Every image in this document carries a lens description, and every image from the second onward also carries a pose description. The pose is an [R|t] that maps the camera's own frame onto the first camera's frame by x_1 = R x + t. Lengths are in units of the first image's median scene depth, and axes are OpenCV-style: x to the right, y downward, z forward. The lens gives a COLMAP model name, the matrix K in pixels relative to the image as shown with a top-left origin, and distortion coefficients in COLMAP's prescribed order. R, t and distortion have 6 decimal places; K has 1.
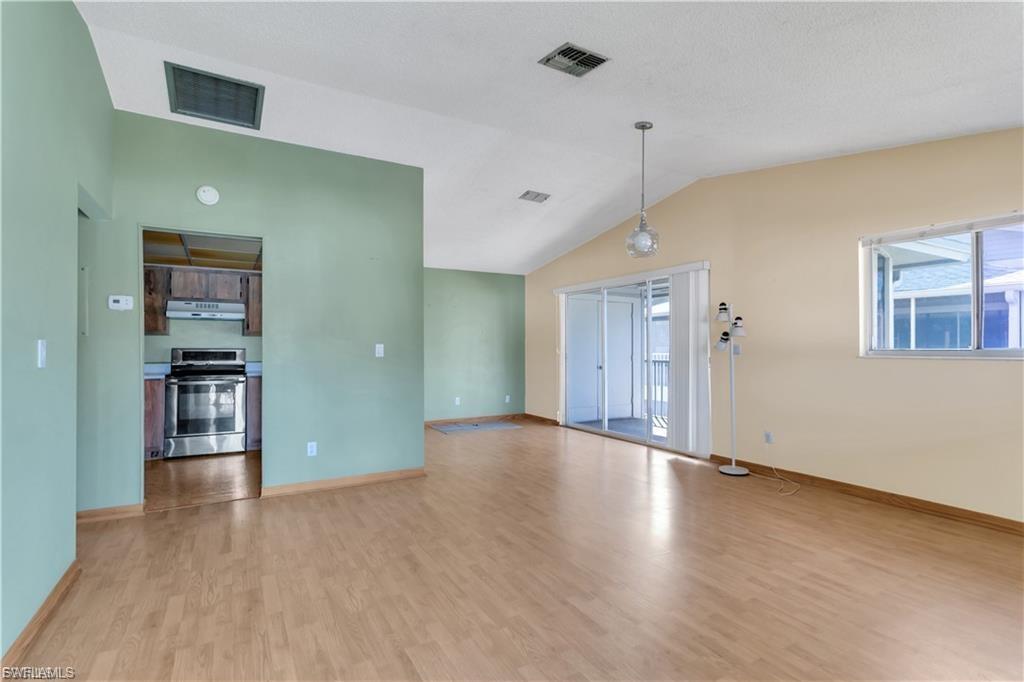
lens RADIAL K [[492.1, 0, 530.3], [0, 492.1, 343.3], [0, 0, 1]] dist [0.001487, 0.000167]
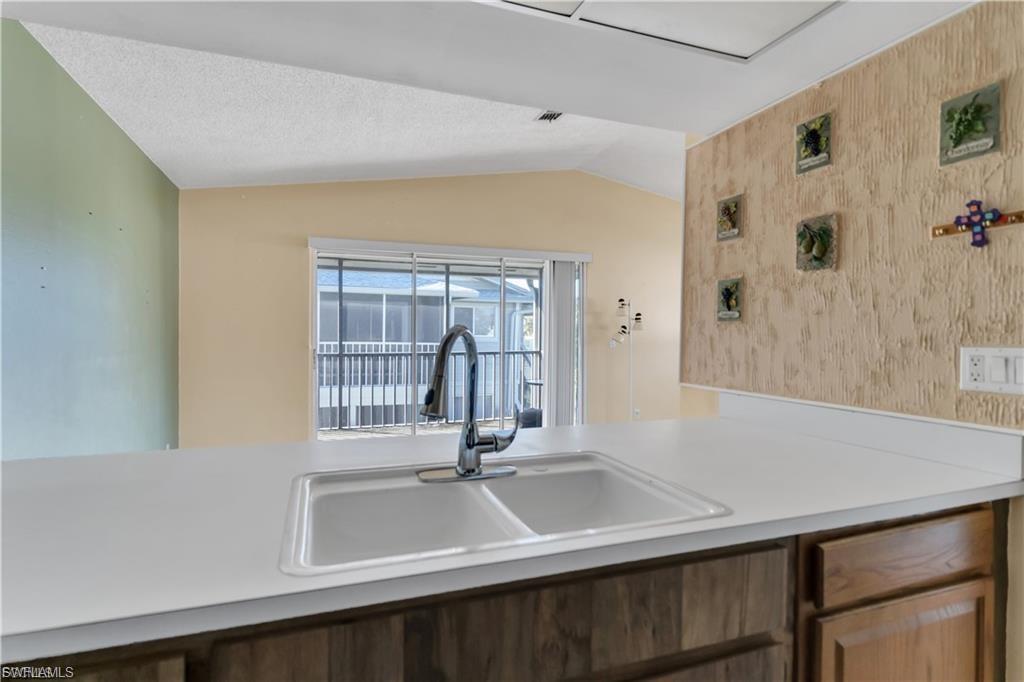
lens RADIAL K [[478.4, 0, 506.8], [0, 478.4, 330.8], [0, 0, 1]] dist [-0.000759, -0.000192]
pose [[0.192076, 0.005704, 0.981363, -0.710818], [-0.013957, 0.999898, -0.003080, -0.003539], [-0.981281, -0.013106, 0.192136, 1.052918]]
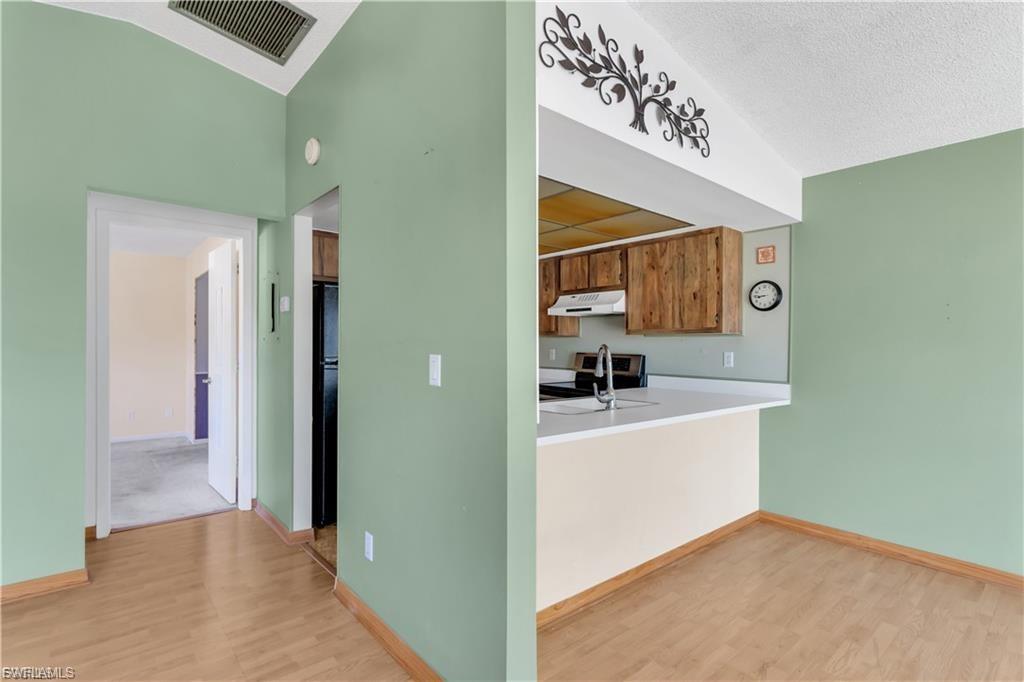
lens RADIAL K [[493.9, 0, 510.1], [0, 493.9, 343.7], [0, 0, 1]] dist [0.003533, 0.000170]
pose [[0.146861, 0.002191, -0.989155, 0.100119], [0.001860, 0.999995, 0.002491, -0.007900], [0.989155, -0.002205, 0.146856, 0.909981]]
